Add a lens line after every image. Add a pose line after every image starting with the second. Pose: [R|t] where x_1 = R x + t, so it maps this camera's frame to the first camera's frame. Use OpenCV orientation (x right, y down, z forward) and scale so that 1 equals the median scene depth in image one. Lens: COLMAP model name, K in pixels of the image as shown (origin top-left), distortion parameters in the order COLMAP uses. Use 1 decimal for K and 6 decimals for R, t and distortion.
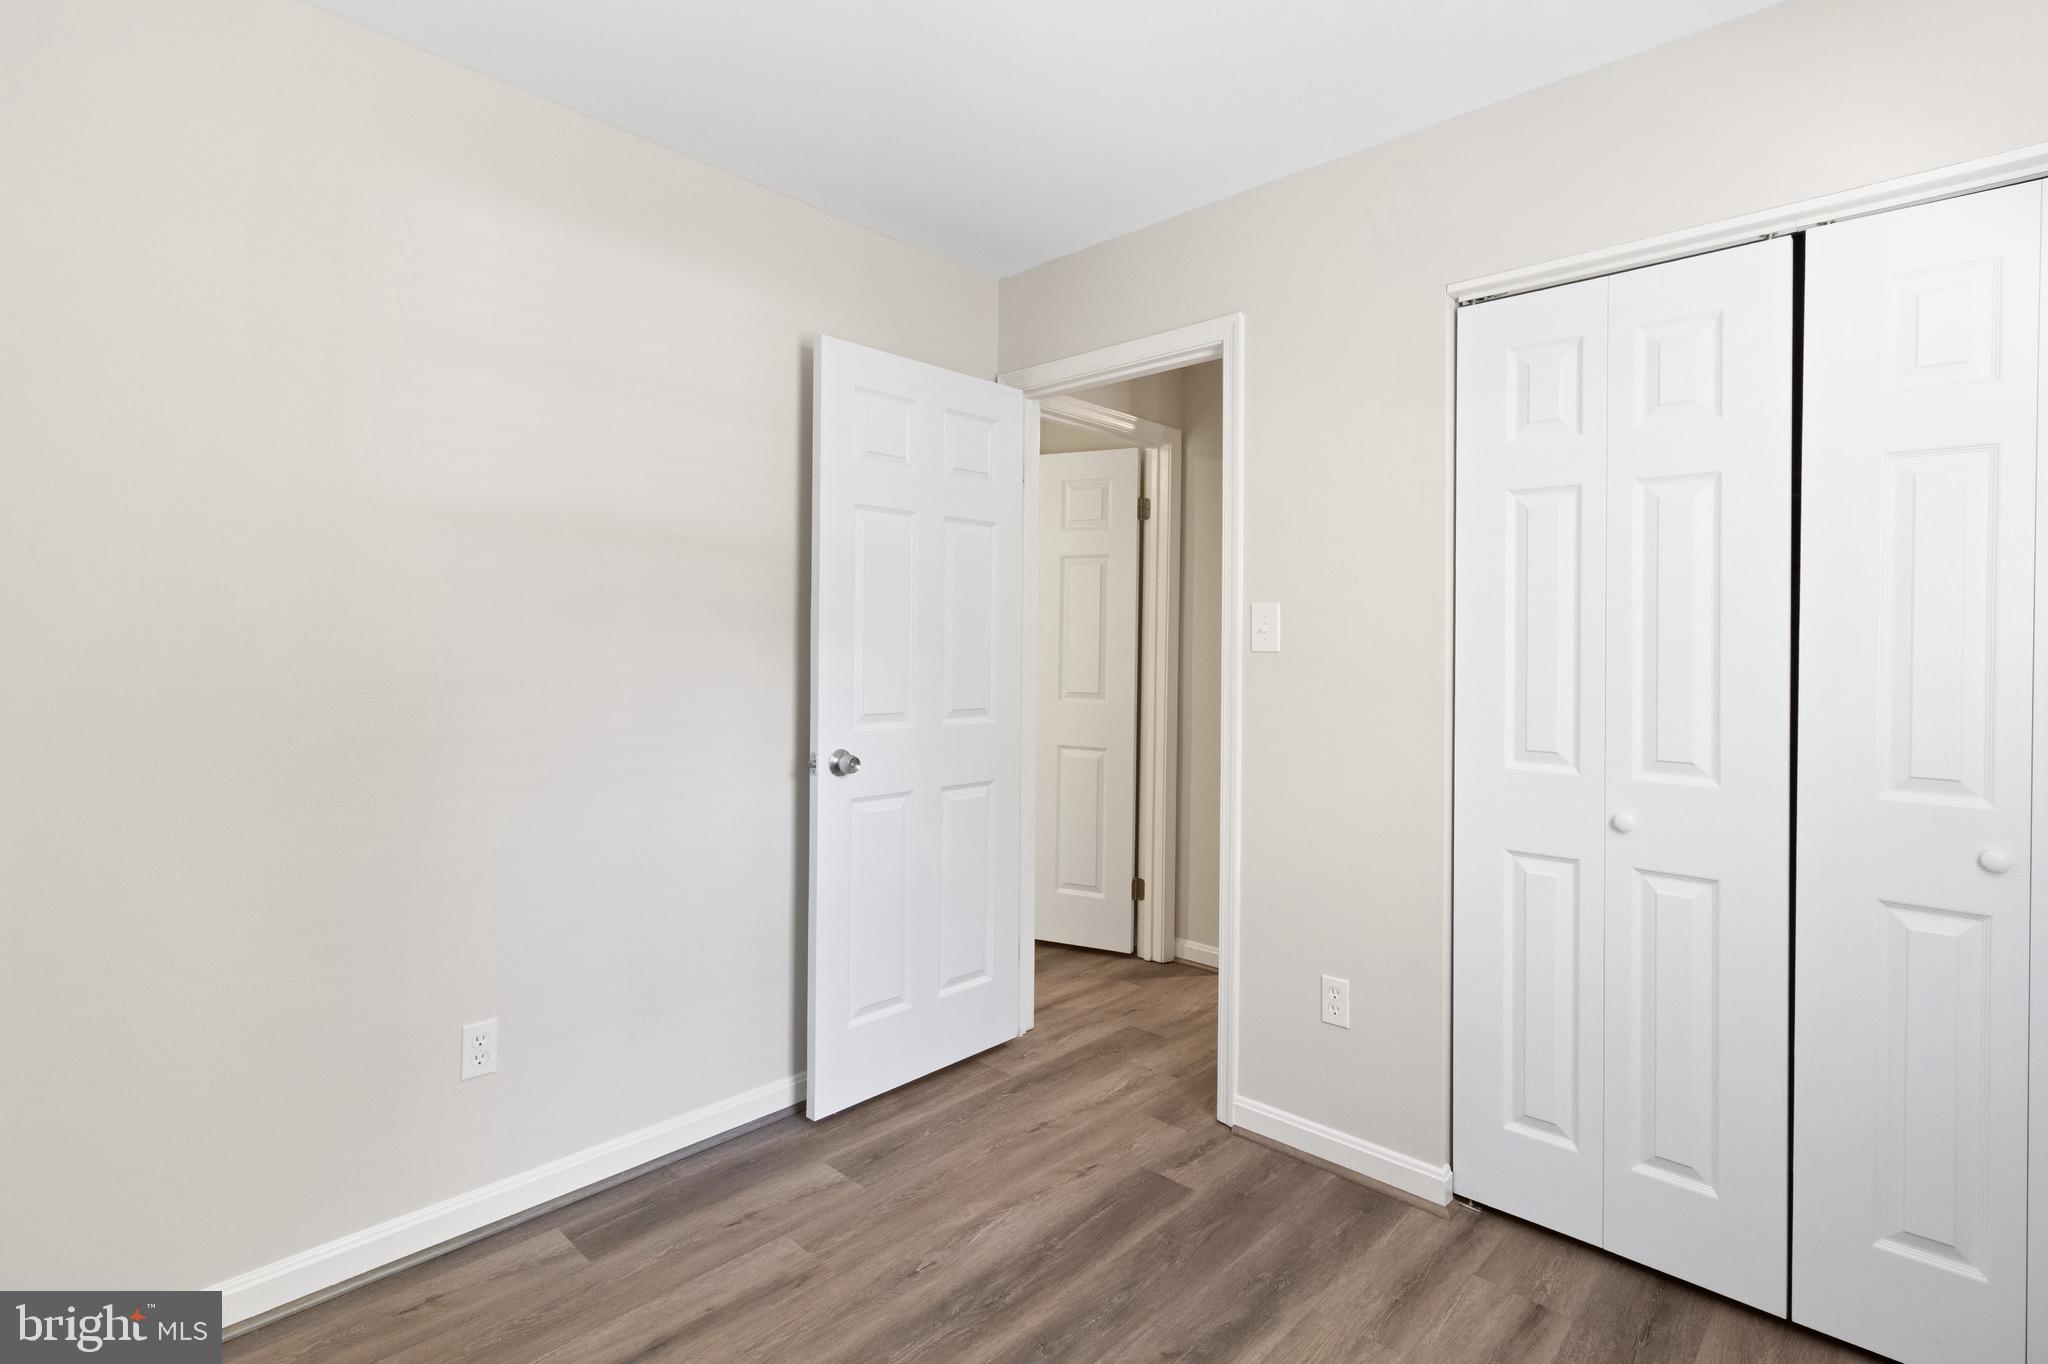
lens RADIAL K [[969.2, 0, 1031.2], [0, 969.2, 650.6], [0, 0, 1]] dist [0.002372, -0.000386]
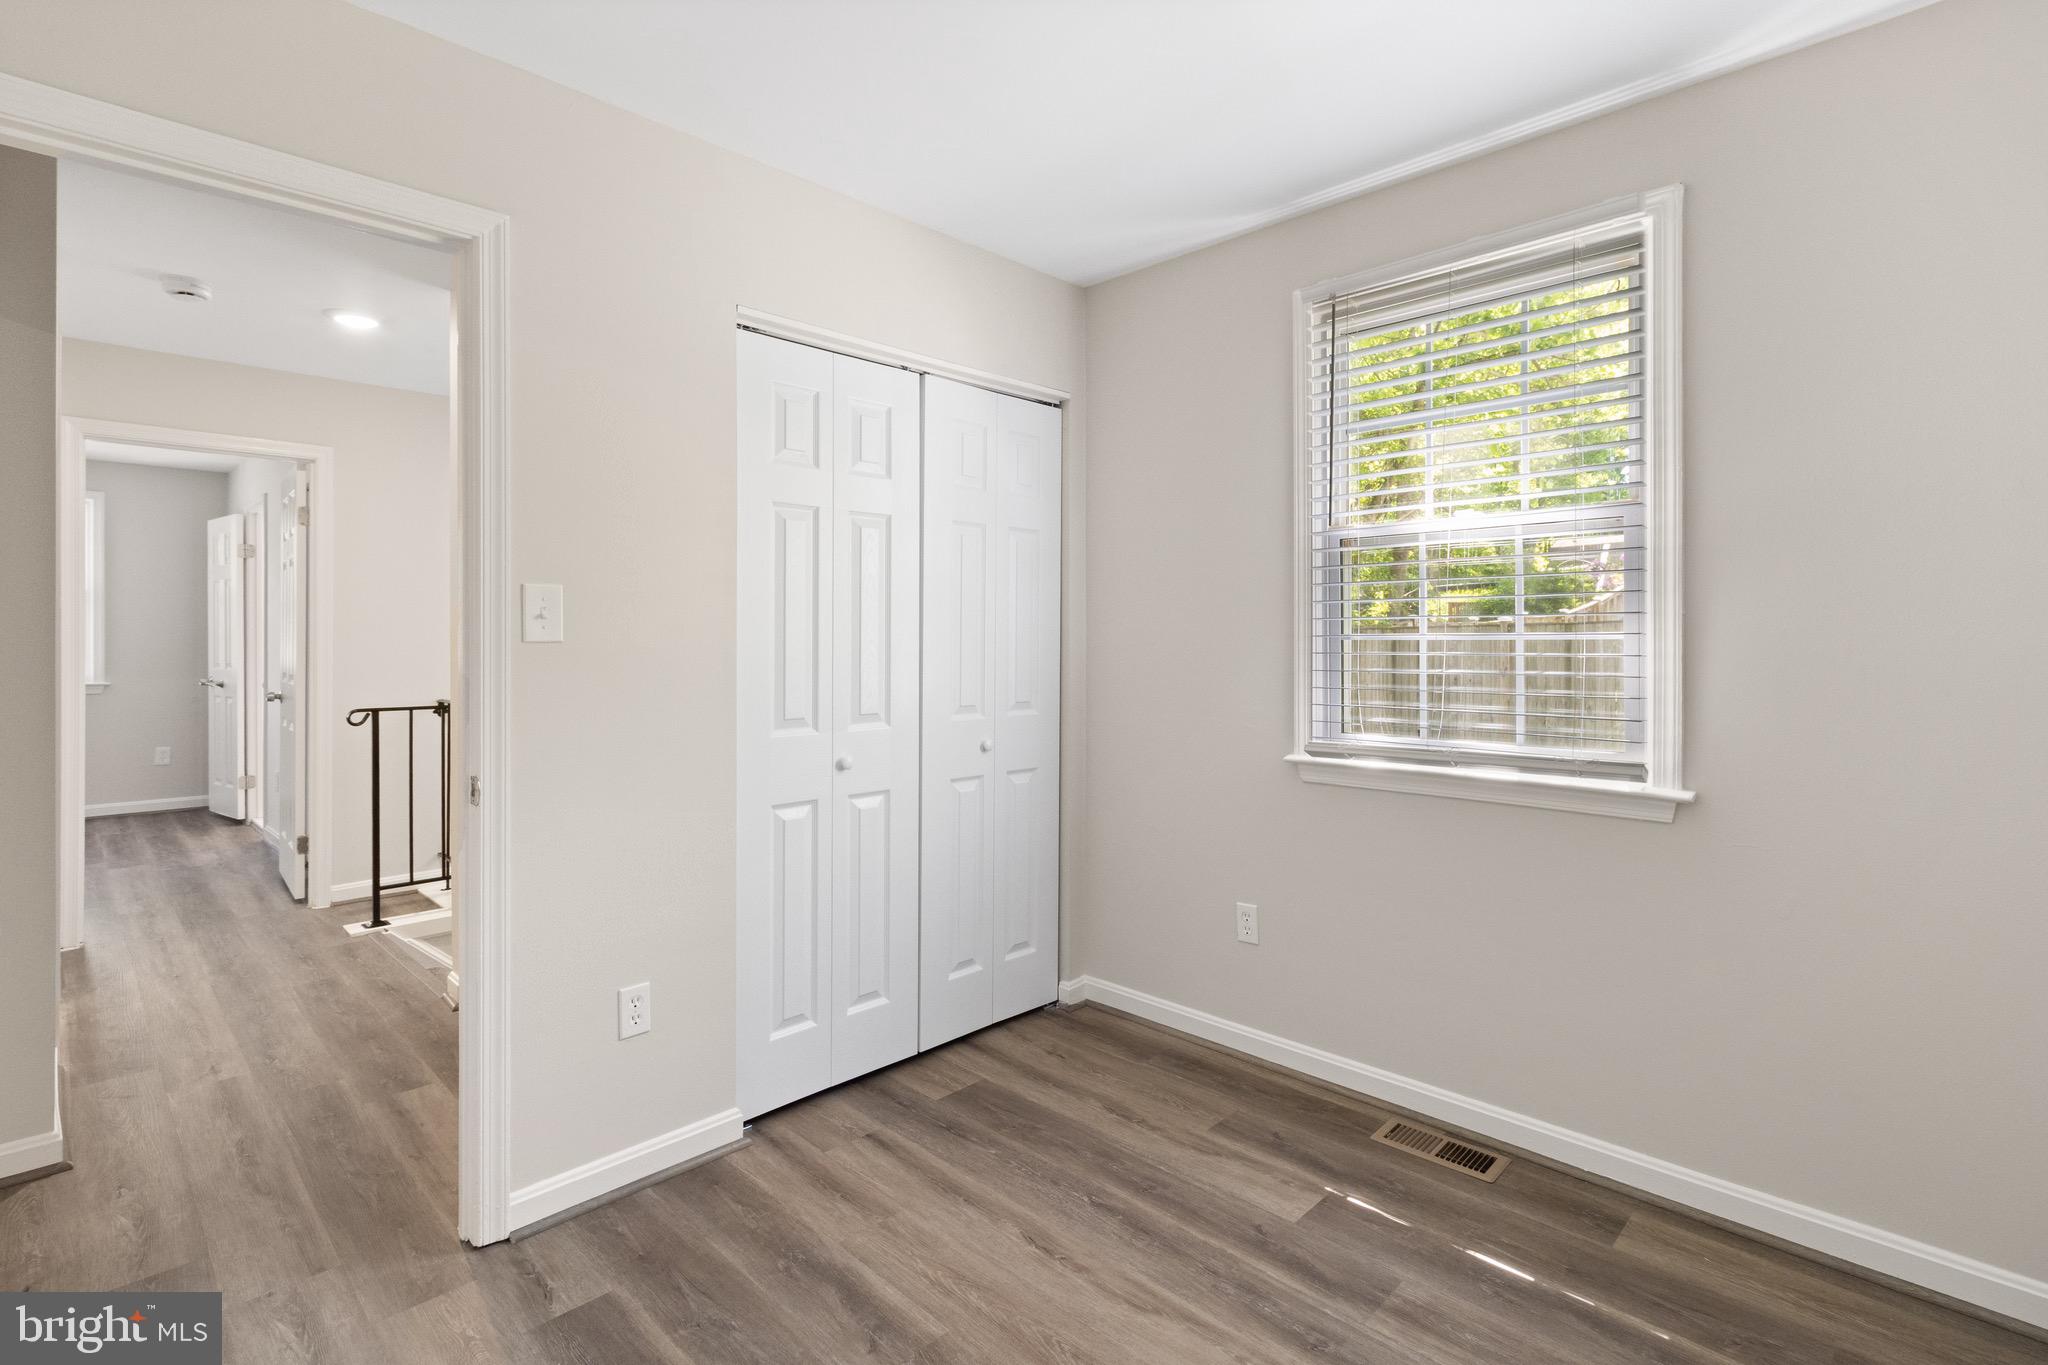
lens RADIAL K [[963.6, 0, 1022.1], [0, 963.6, 643.9], [0, 0, 1]] dist [0.003558, 0.000202]
pose [[0.040364, -0.021162, 0.998961, -0.689054], [0.002980, 0.999774, 0.021059, -0.016130], [-0.999181, 0.002127, 0.040418, 0.667717]]
